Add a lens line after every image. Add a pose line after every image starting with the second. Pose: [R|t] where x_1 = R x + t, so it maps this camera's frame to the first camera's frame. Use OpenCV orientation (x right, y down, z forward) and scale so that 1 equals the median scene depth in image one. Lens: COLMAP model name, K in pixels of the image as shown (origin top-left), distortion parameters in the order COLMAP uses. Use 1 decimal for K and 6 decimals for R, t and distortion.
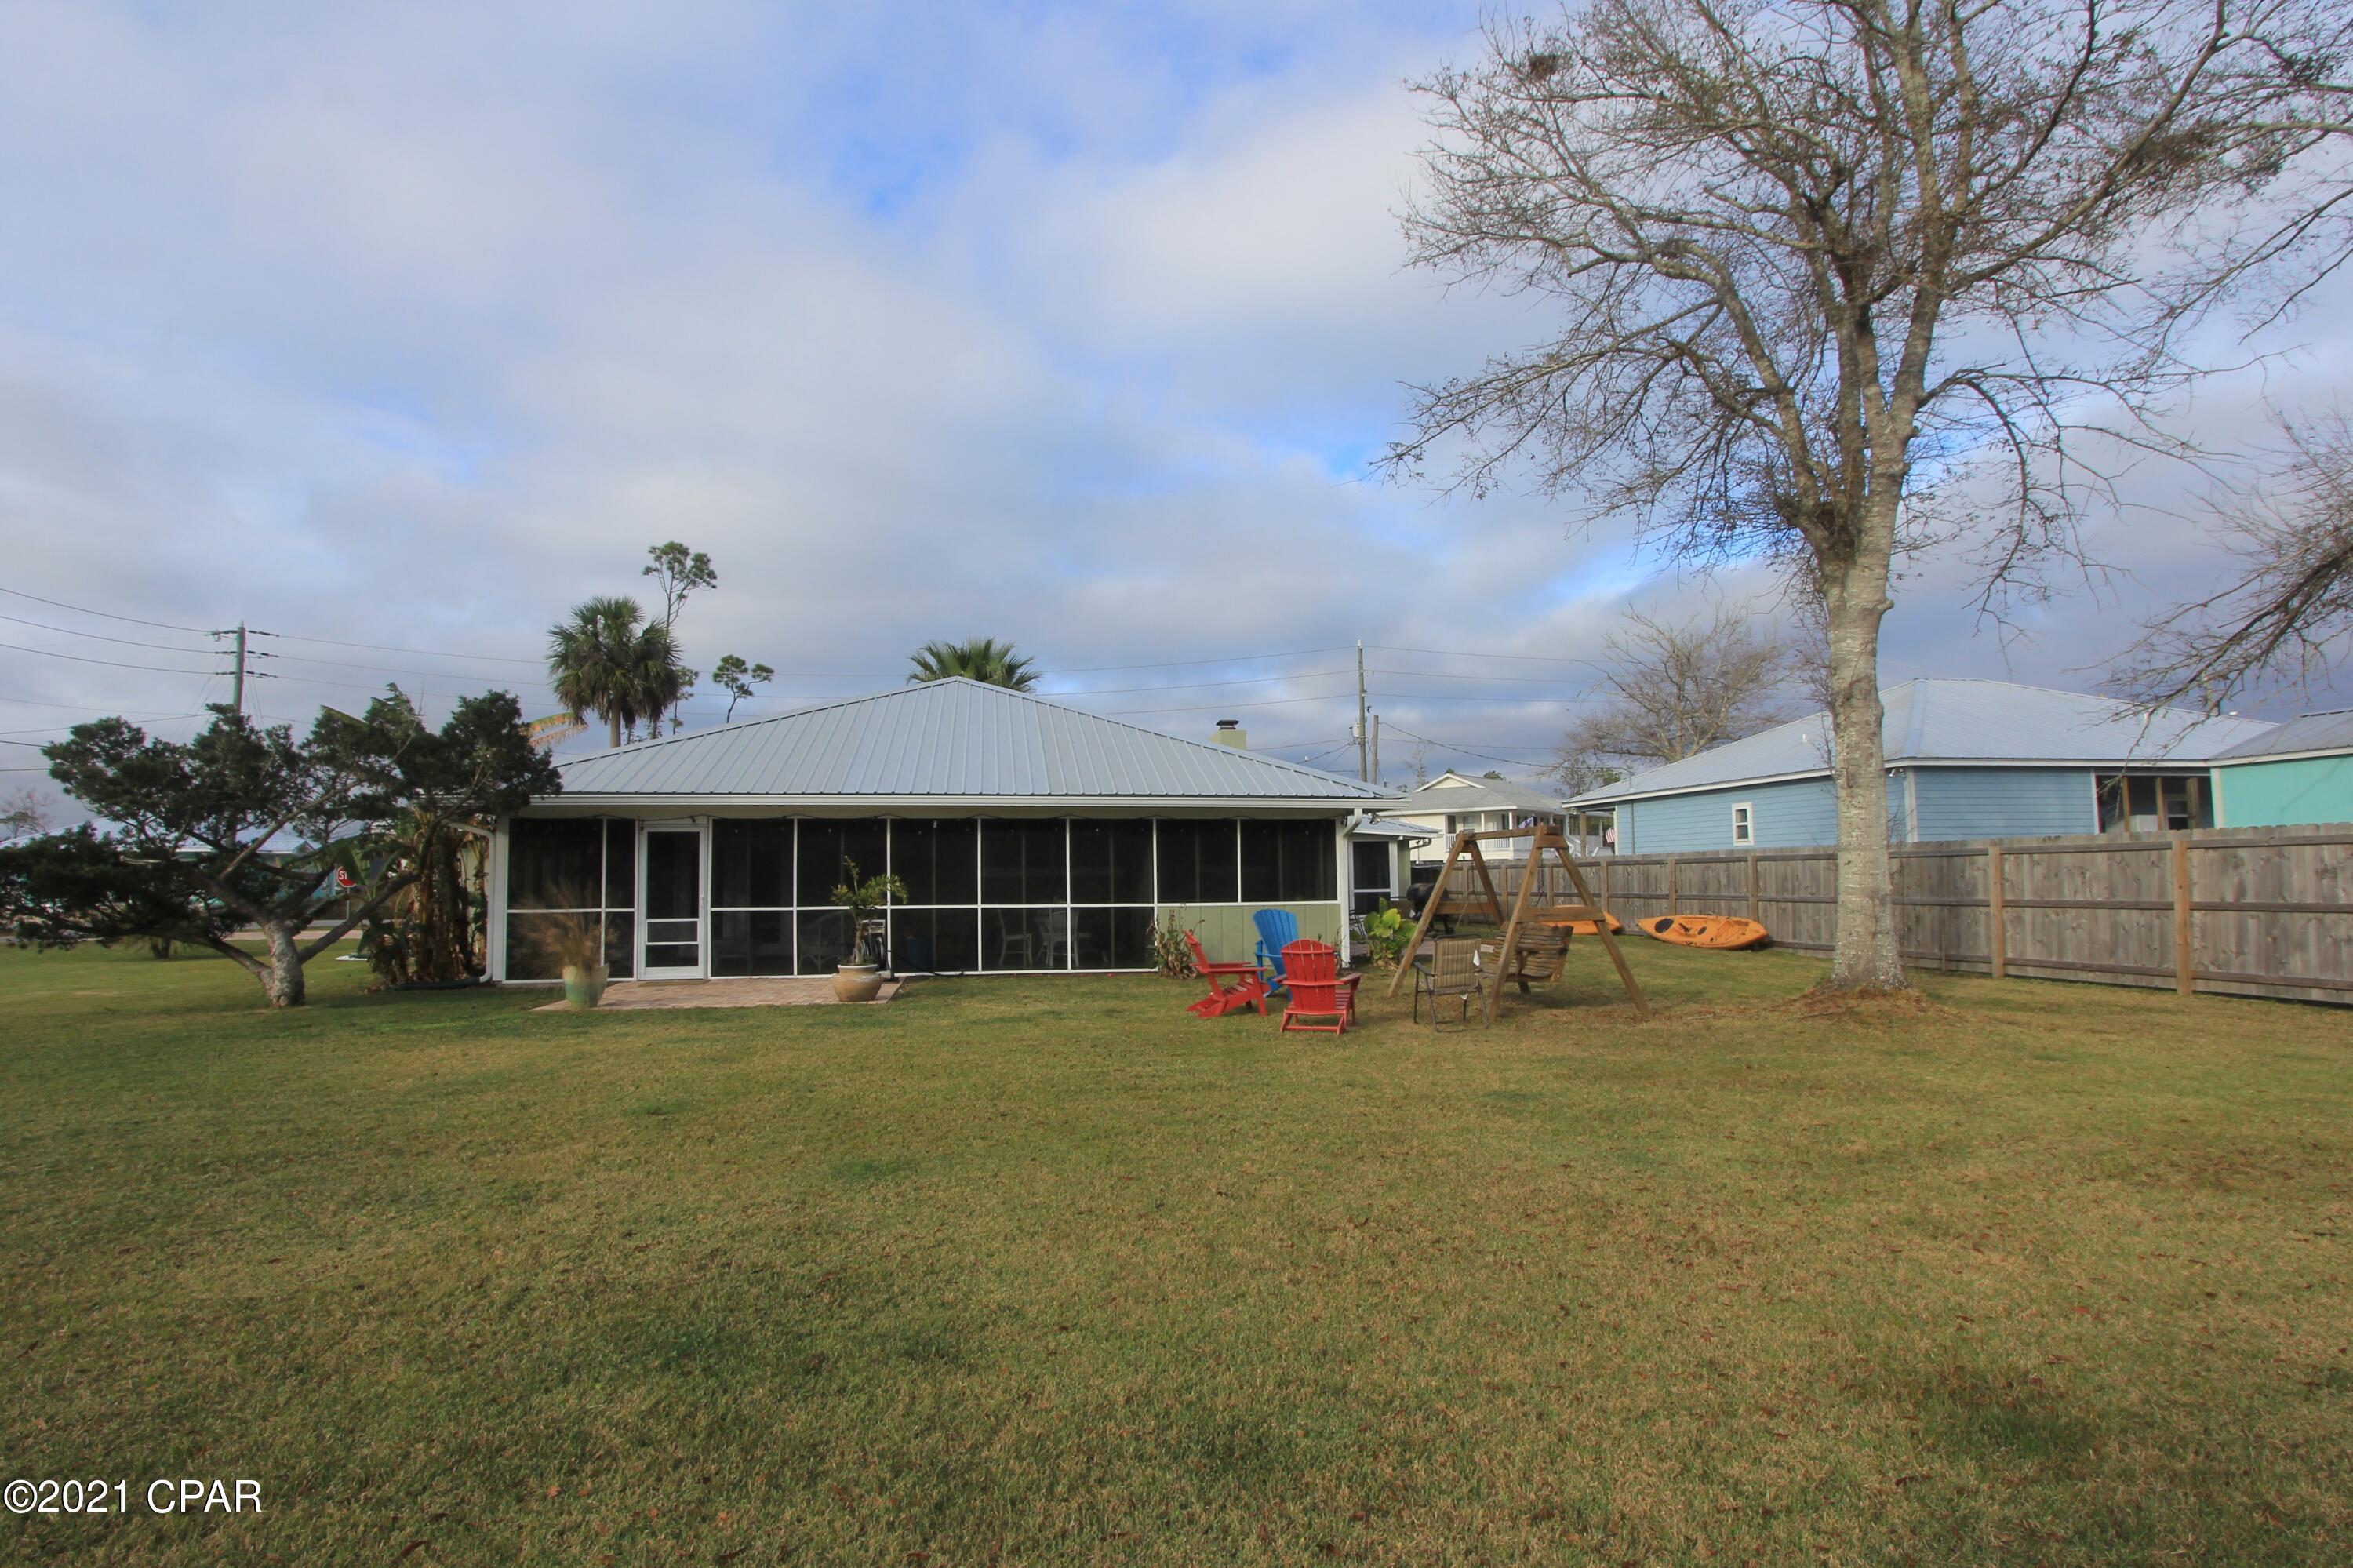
lens RADIAL K [[1176.7, 0, 1179.1], [0, 1176.7, 822.7], [0, 0, 1]] dist [-0.000064, 0.000283]
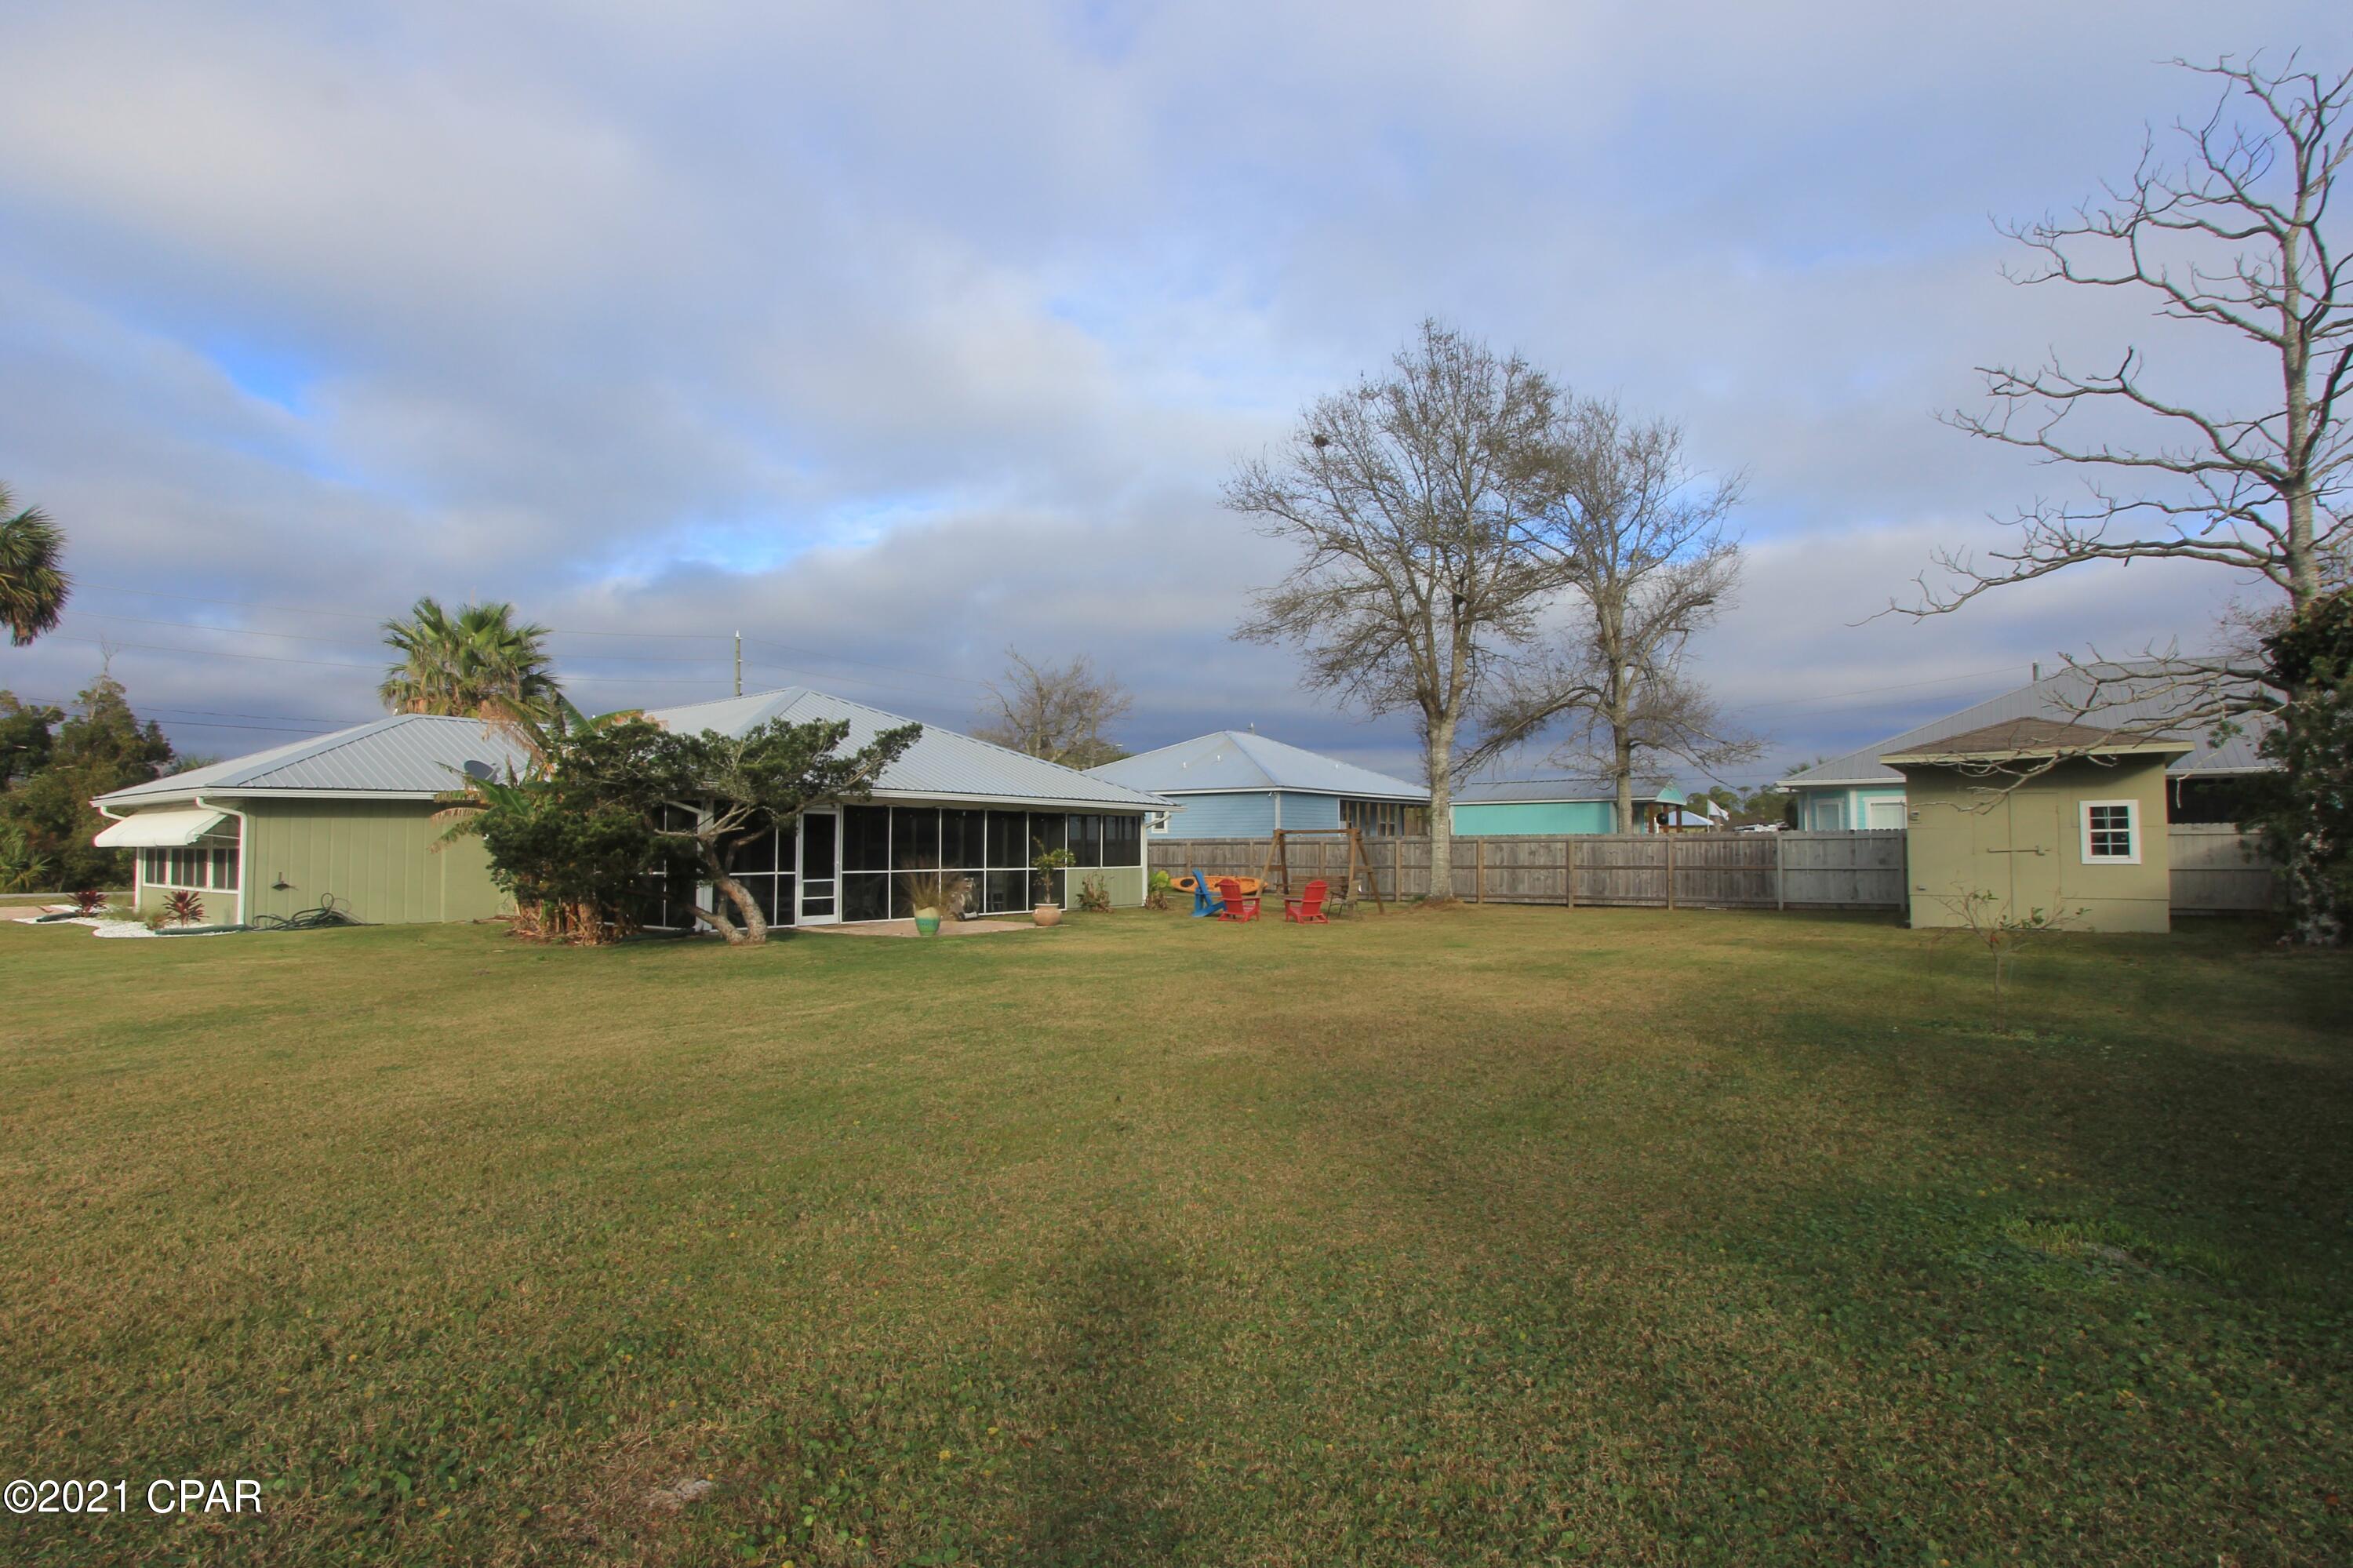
lens RADIAL K [[1176.7, 0, 1179.1], [0, 1176.7, 822.7], [0, 0, 1]] dist [-0.000064, 0.000283]
pose [[0.719123, 0.024777, 0.694441, -1.061946], [-0.038523, 0.999249, 0.004240, -0.003860], [-0.693814, -0.029801, 0.719537, -0.239909]]
